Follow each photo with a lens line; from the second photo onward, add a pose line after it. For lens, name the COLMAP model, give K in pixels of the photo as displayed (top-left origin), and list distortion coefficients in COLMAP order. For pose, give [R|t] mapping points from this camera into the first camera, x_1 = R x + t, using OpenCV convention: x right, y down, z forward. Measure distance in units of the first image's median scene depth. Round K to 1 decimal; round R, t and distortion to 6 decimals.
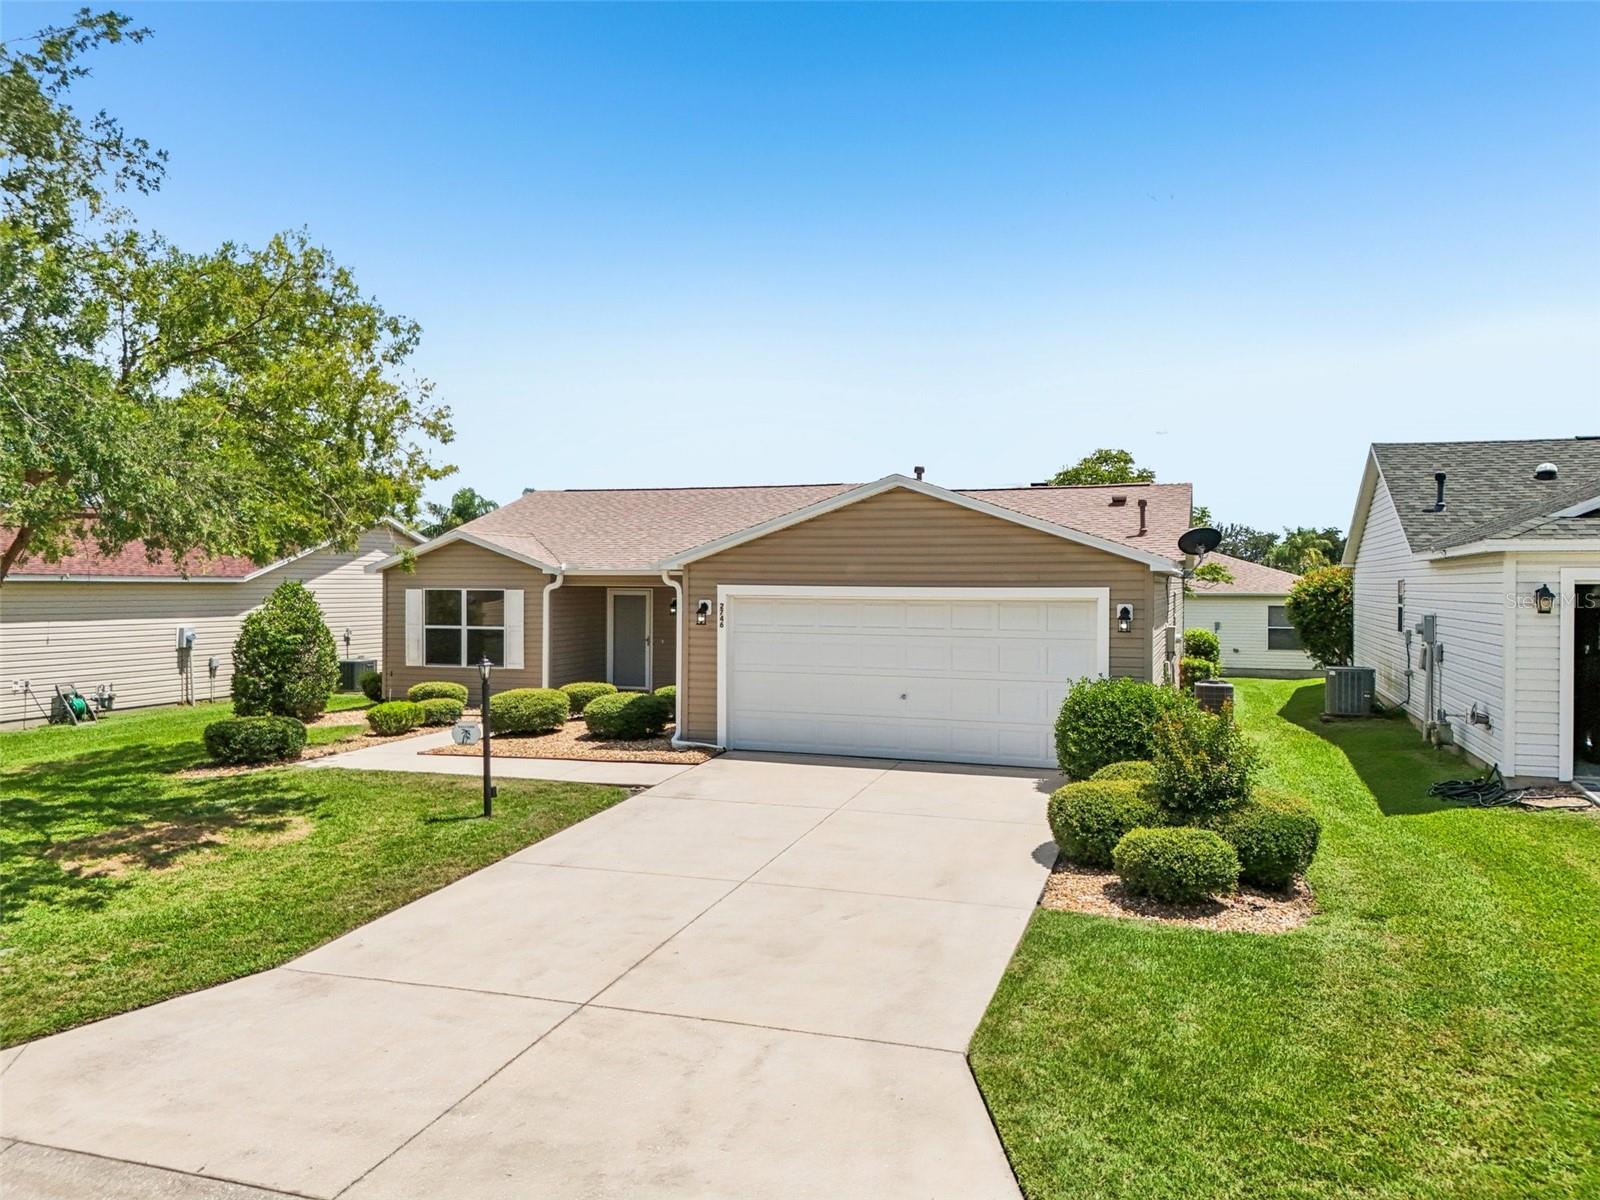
lens RADIAL K [[1215.2, 0, 782.9], [0, 1215.2, 604.4], [0, 0, 1]] dist [0.068314, -0.068482]
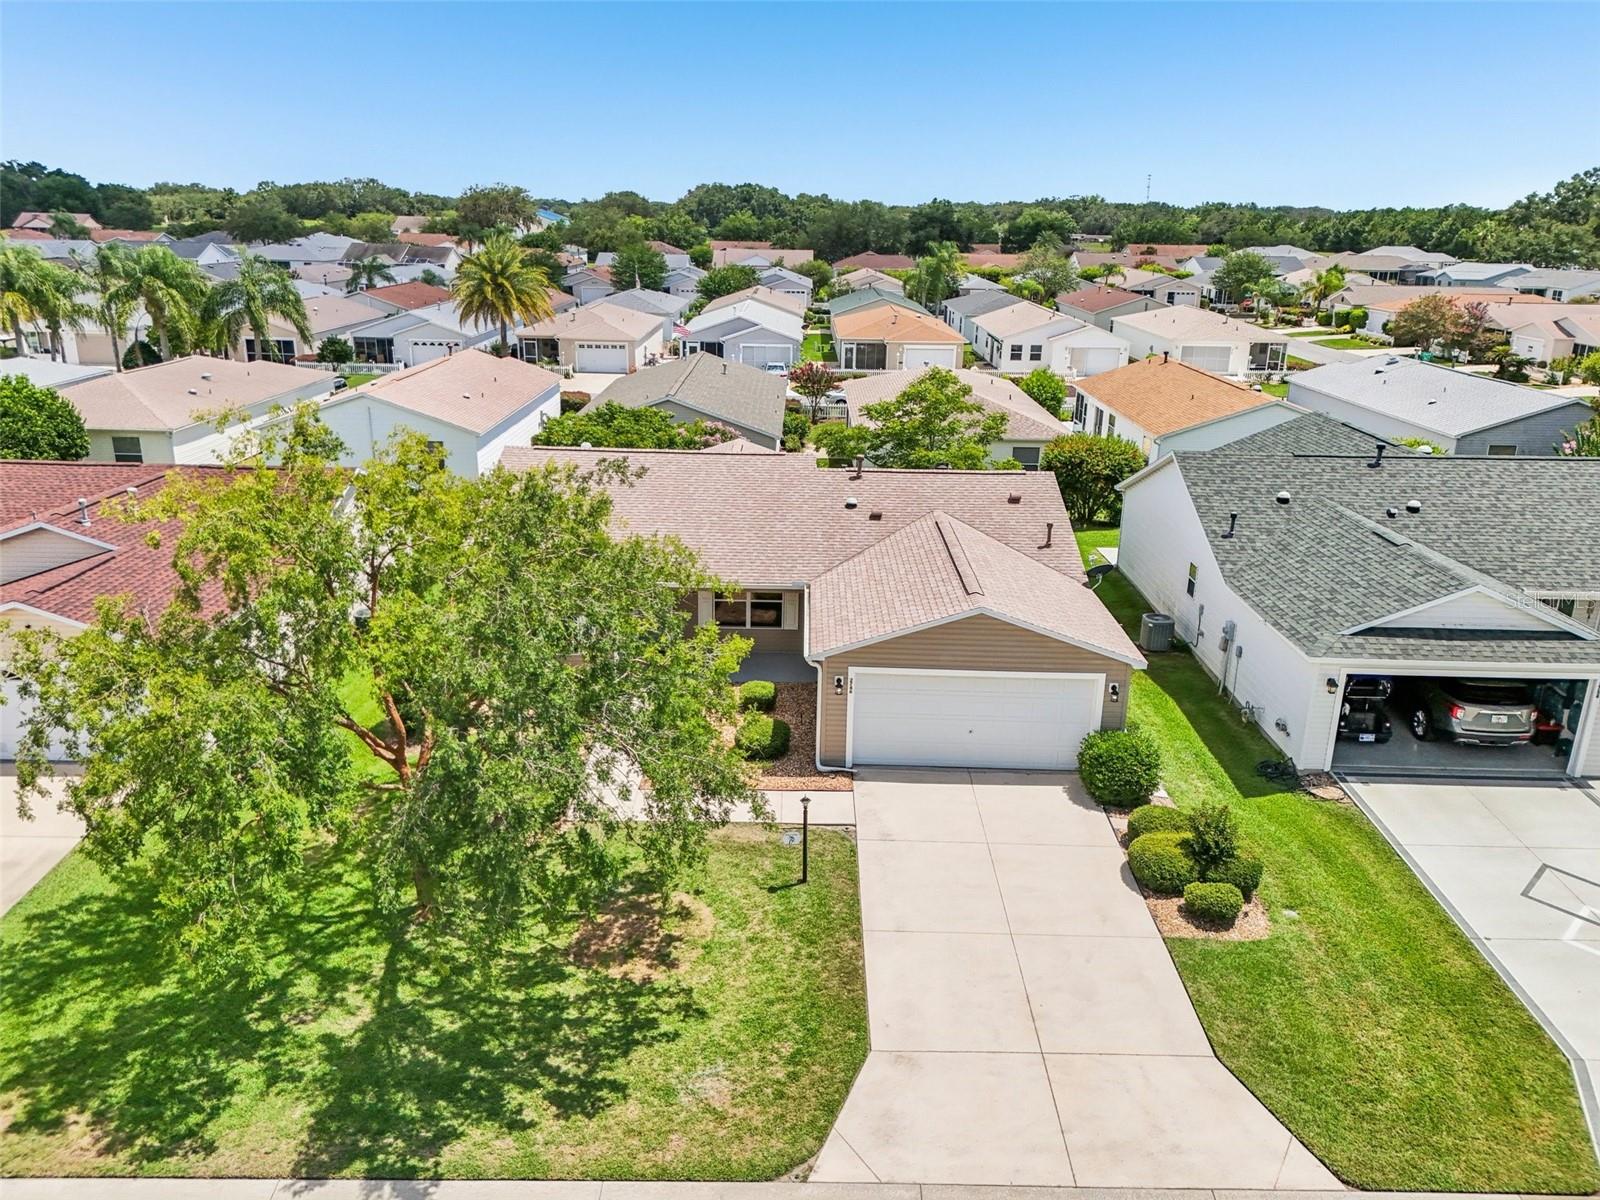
lens RADIAL K [[1254.8, 0, 777.6], [0, 1254.8, 596.7], [0, 0, 1]] dist [0.039185, -0.000672]
pose [[0.943637, -0.091832, 0.317989, -0.624349], [-0.008478, 0.953718, 0.300582, -0.566040], [-0.330875, -0.286336, 0.899185, -0.328632]]
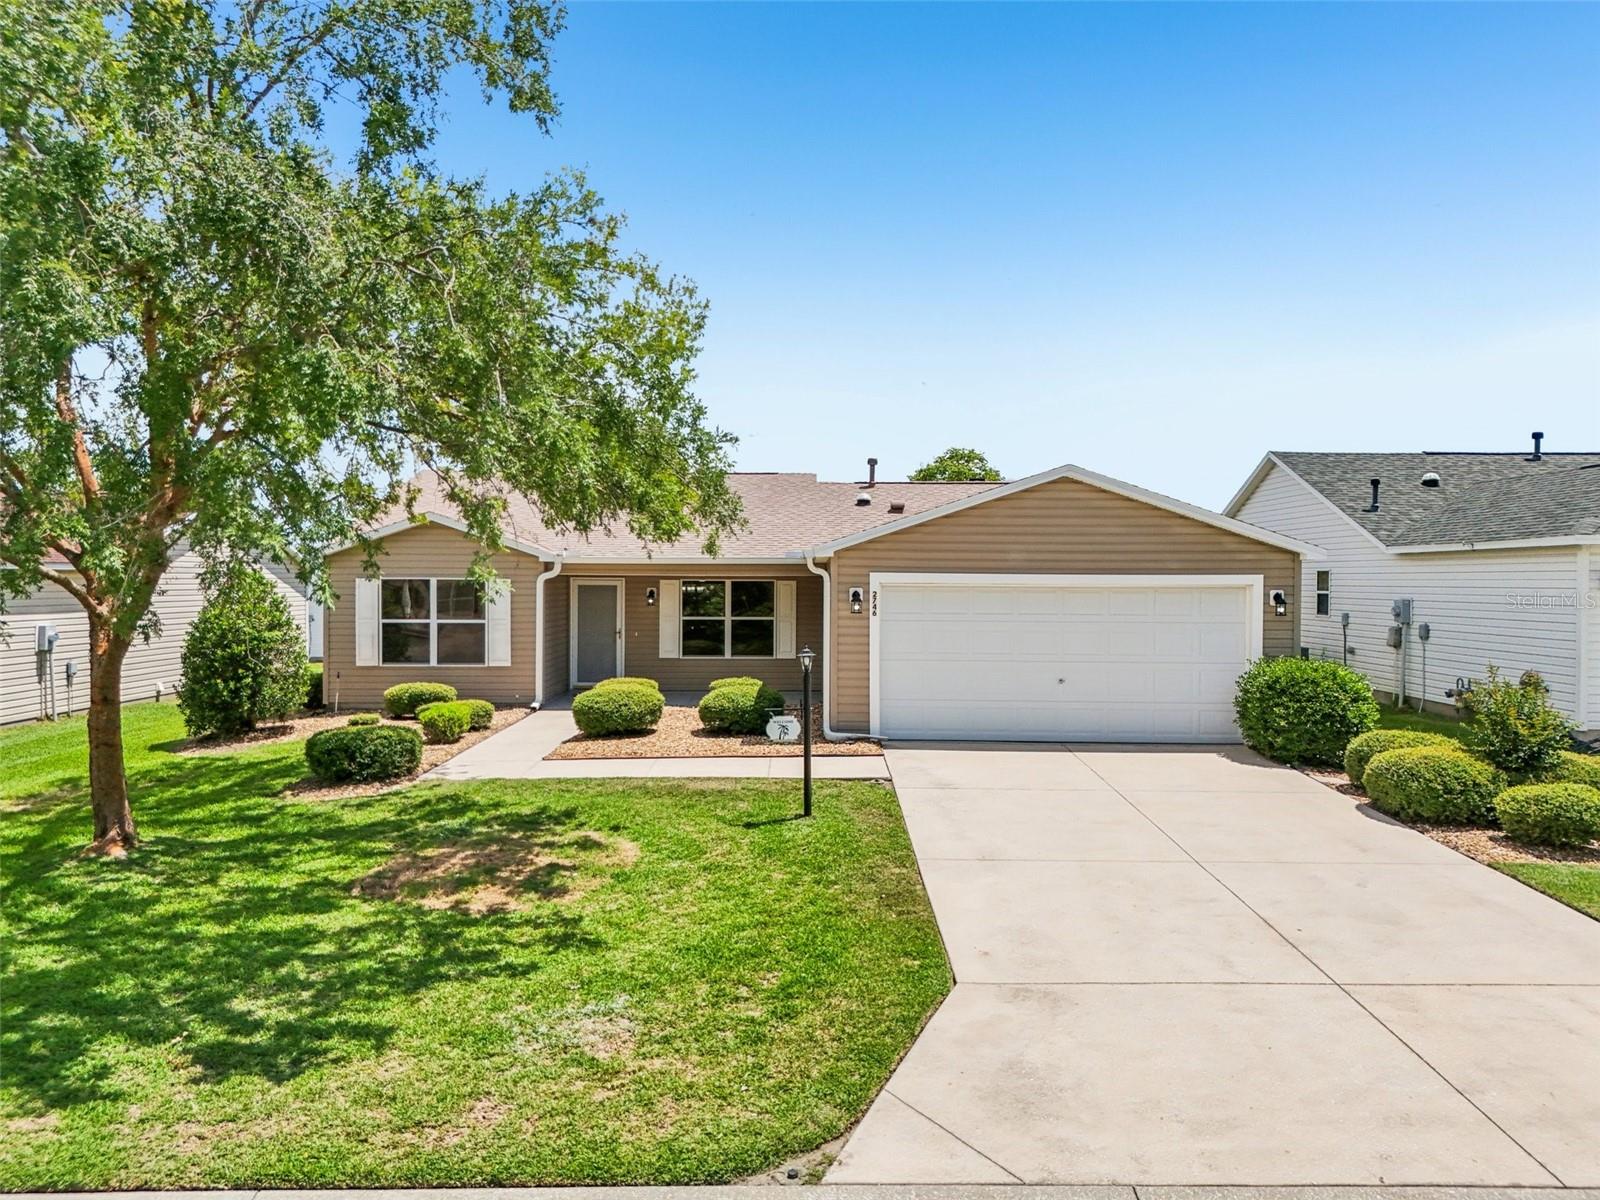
lens RADIAL K [[1215.2, 0, 782.9], [0, 1215.2, 604.4], [0, 0, 1]] dist [0.068314, -0.068482]
pose [[0.942839, -0.006830, 0.333179, -0.454720], [0.005204, 0.999970, 0.005772, 0.003653], [-0.333208, -0.003708, 0.942846, 0.098789]]
